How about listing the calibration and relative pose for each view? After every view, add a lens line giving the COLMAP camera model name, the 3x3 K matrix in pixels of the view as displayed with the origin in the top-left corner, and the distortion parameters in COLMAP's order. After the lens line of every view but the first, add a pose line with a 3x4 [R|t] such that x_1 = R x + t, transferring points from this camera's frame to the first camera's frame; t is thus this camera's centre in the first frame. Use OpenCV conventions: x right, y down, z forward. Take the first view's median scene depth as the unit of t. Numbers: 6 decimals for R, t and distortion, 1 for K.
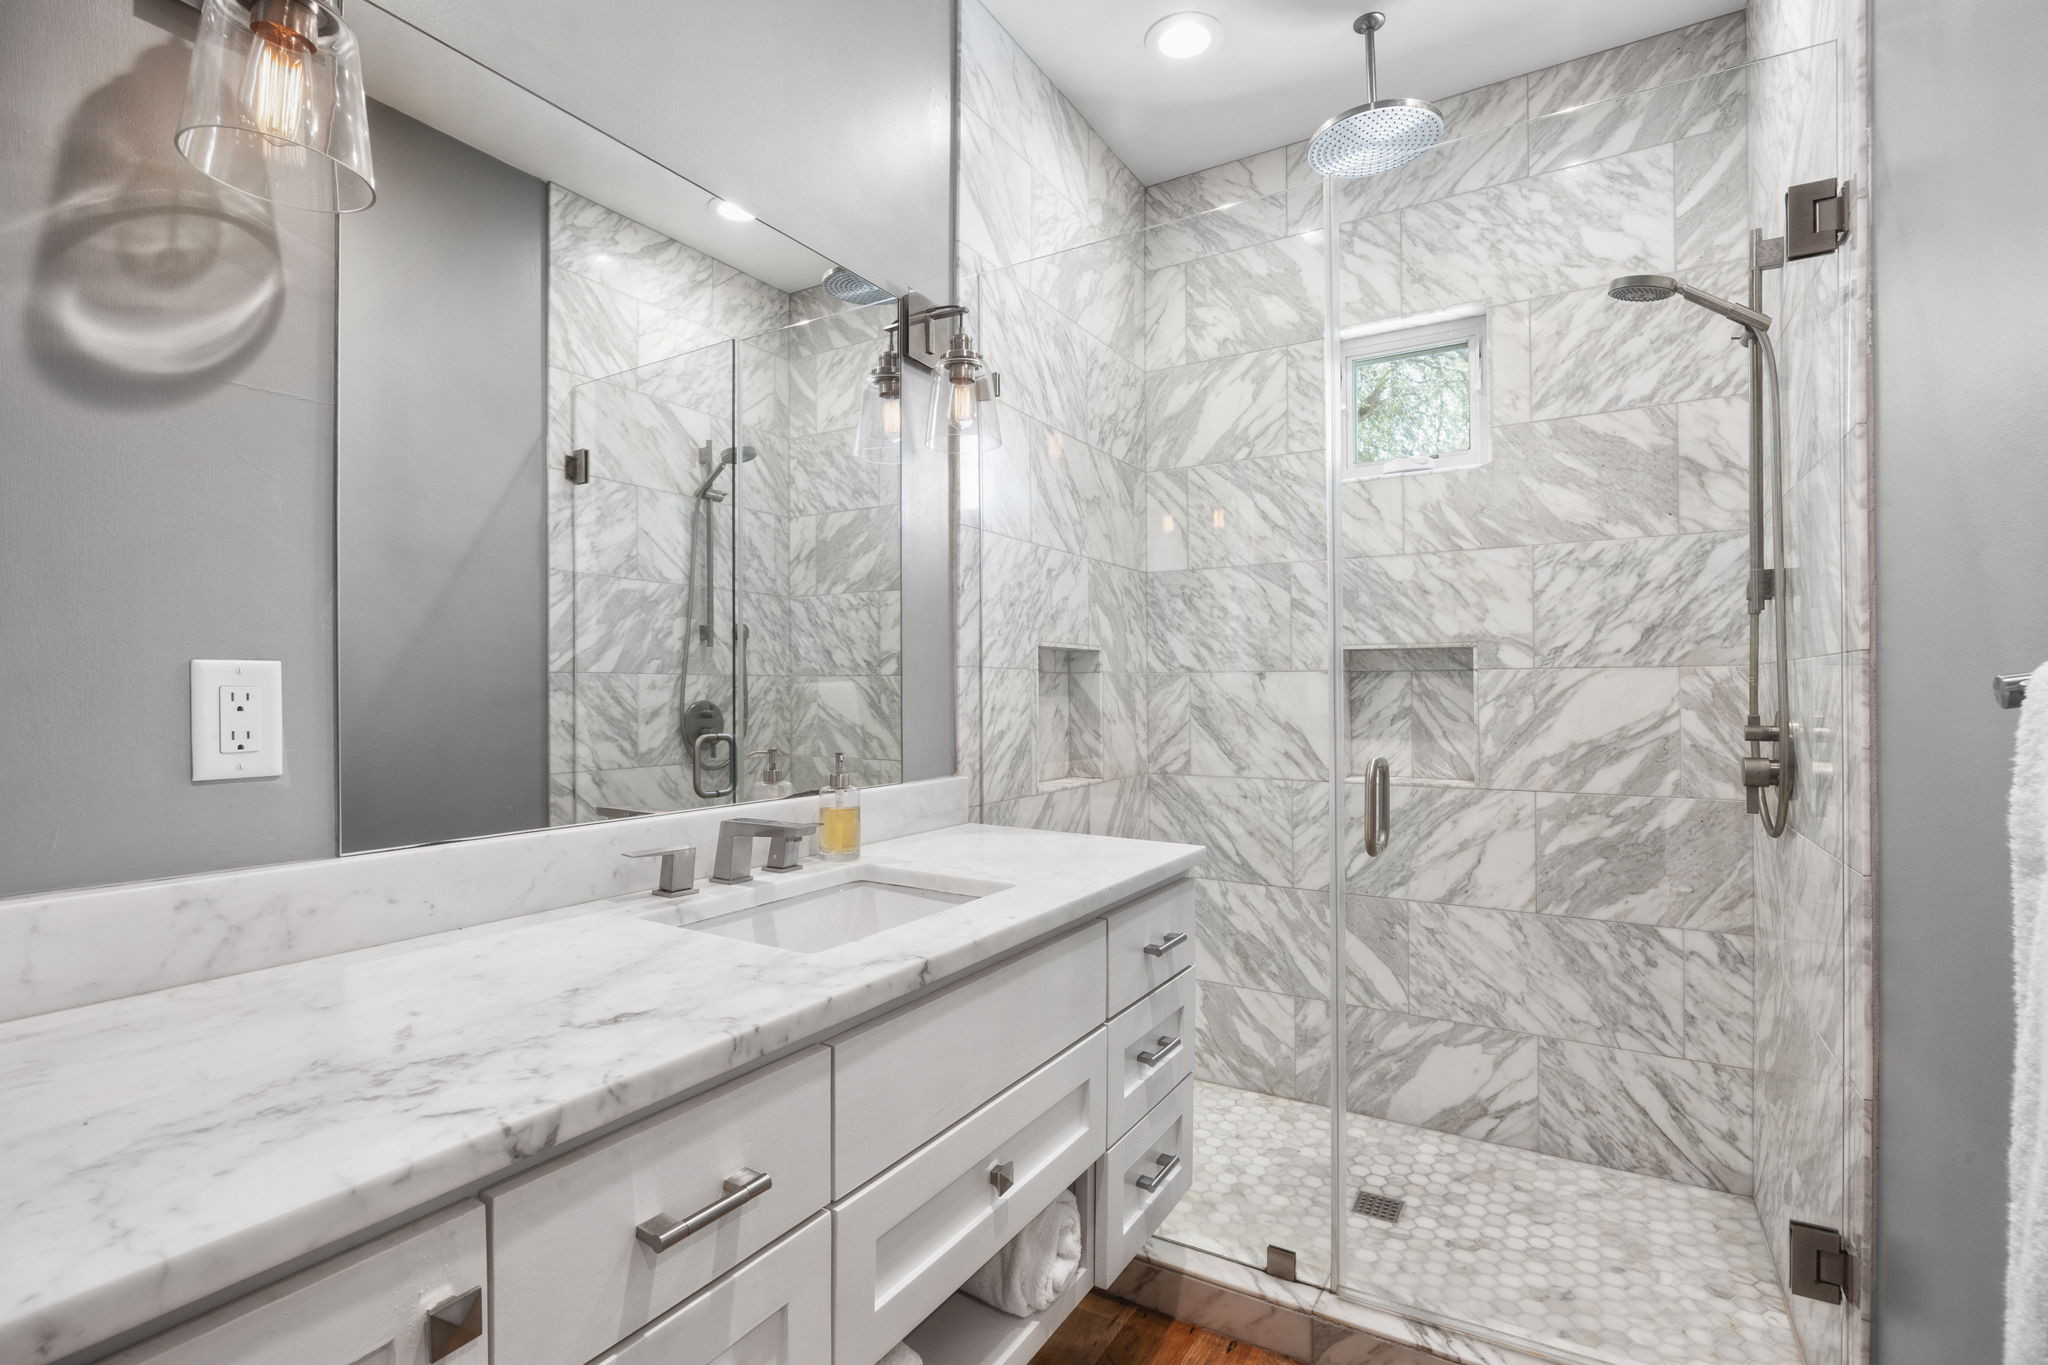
lens RADIAL K [[946.8, 0, 1025.6], [0, 946.8, 685.5], [0, 0, 1]] dist [-0.000357, 0.000064]
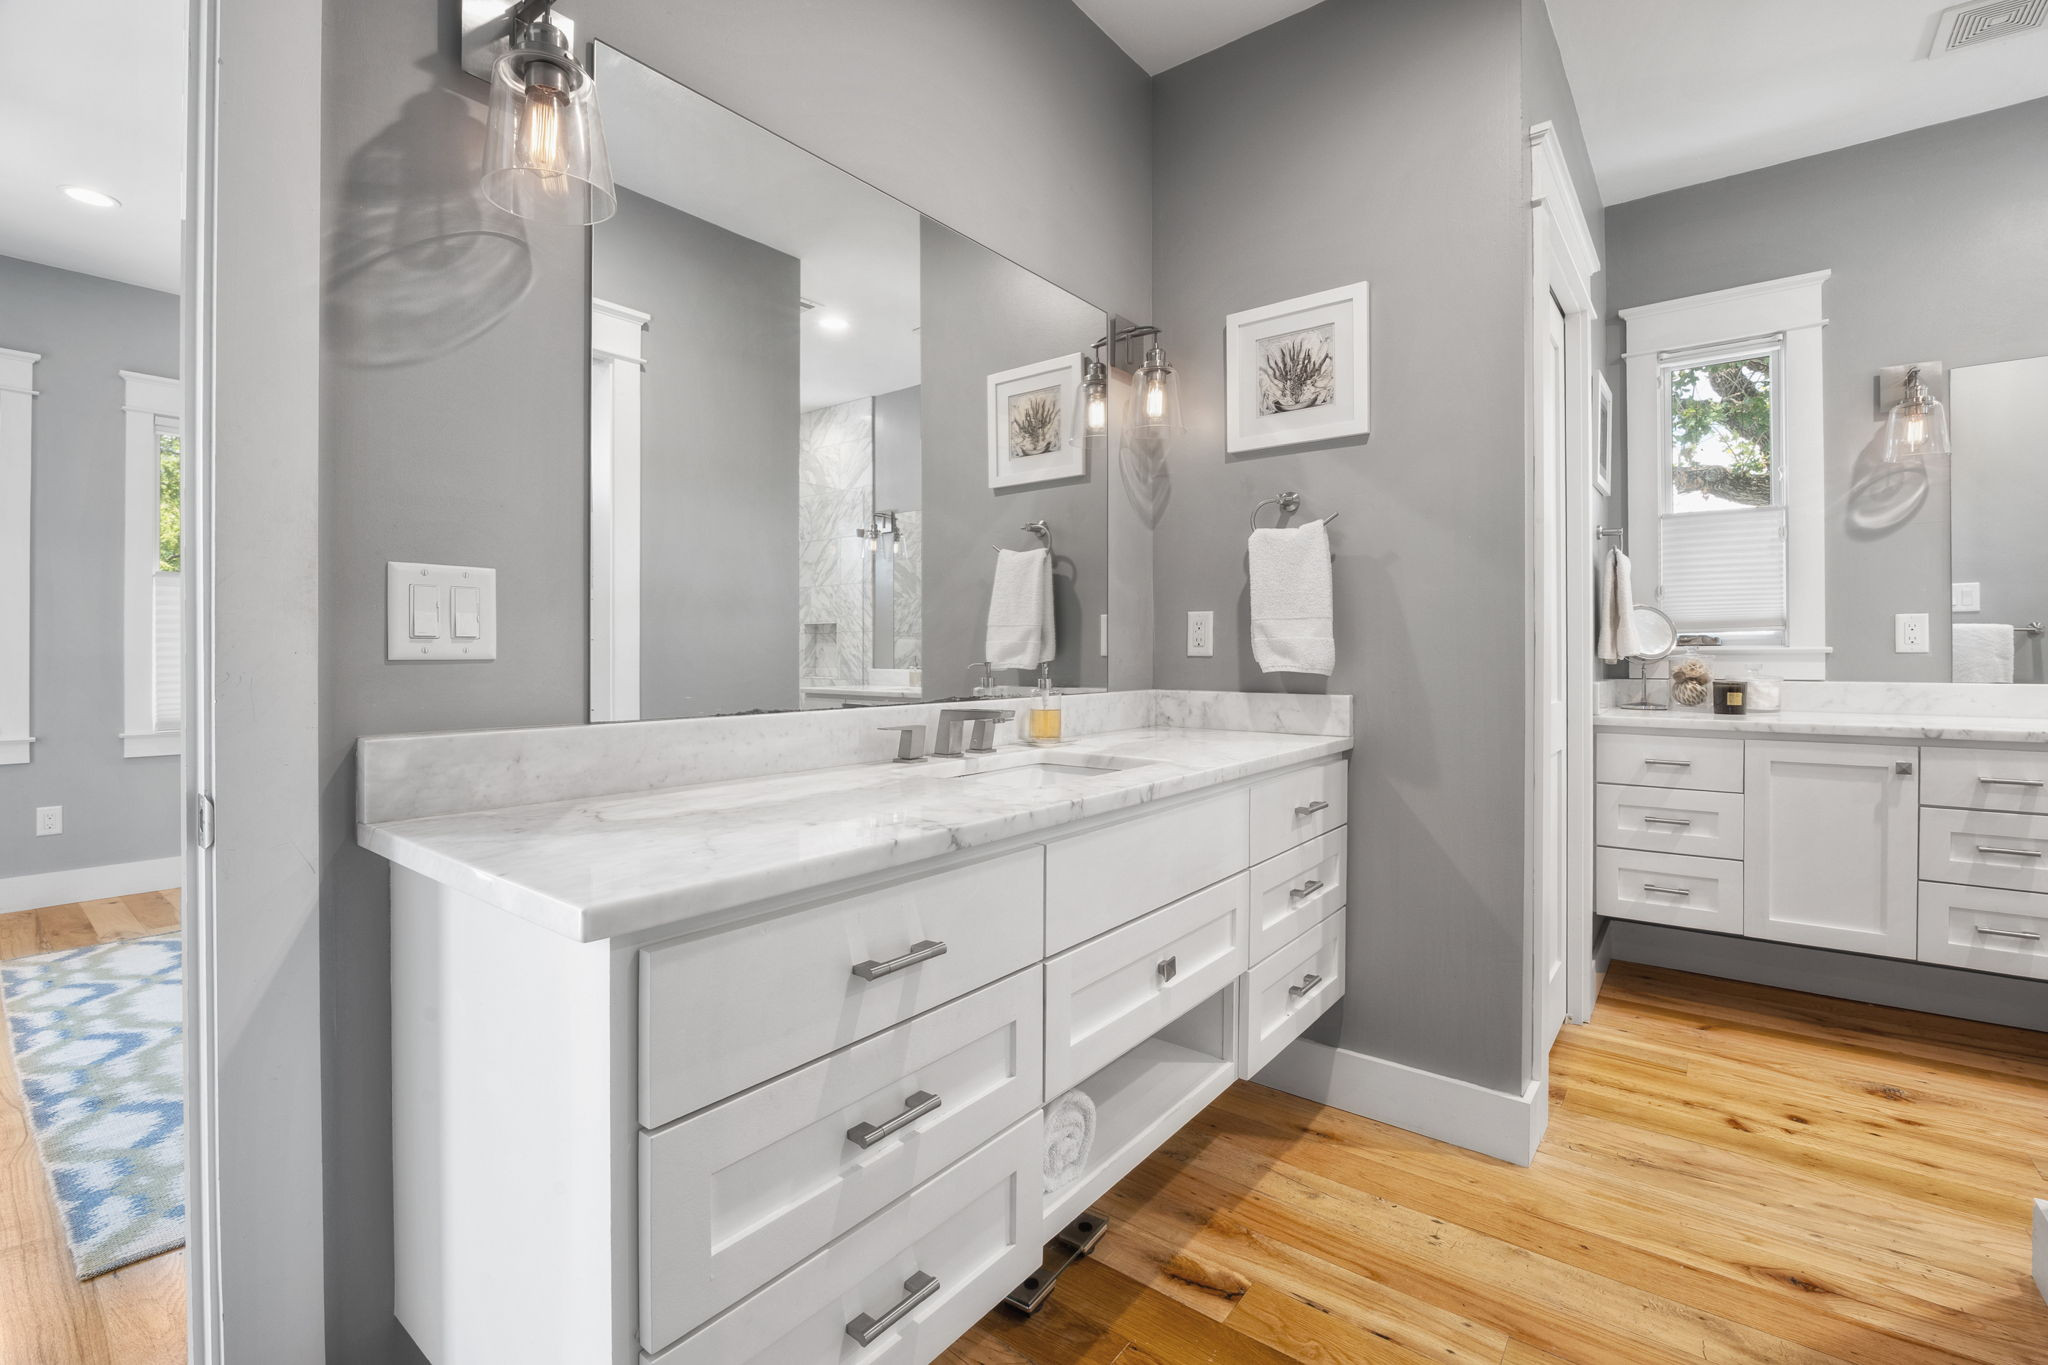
lens RADIAL K [[895.1, 0, 1022.6], [0, 895.1, 664.1], [0, 0, 1]] dist [0.000189, 0.000054]
pose [[-0.122607, 0.003415, -0.992449, 2.517538], [0.013230, 0.999911, 0.001806, 0.097076], [0.992367, -0.012909, -0.122642, -1.576601]]
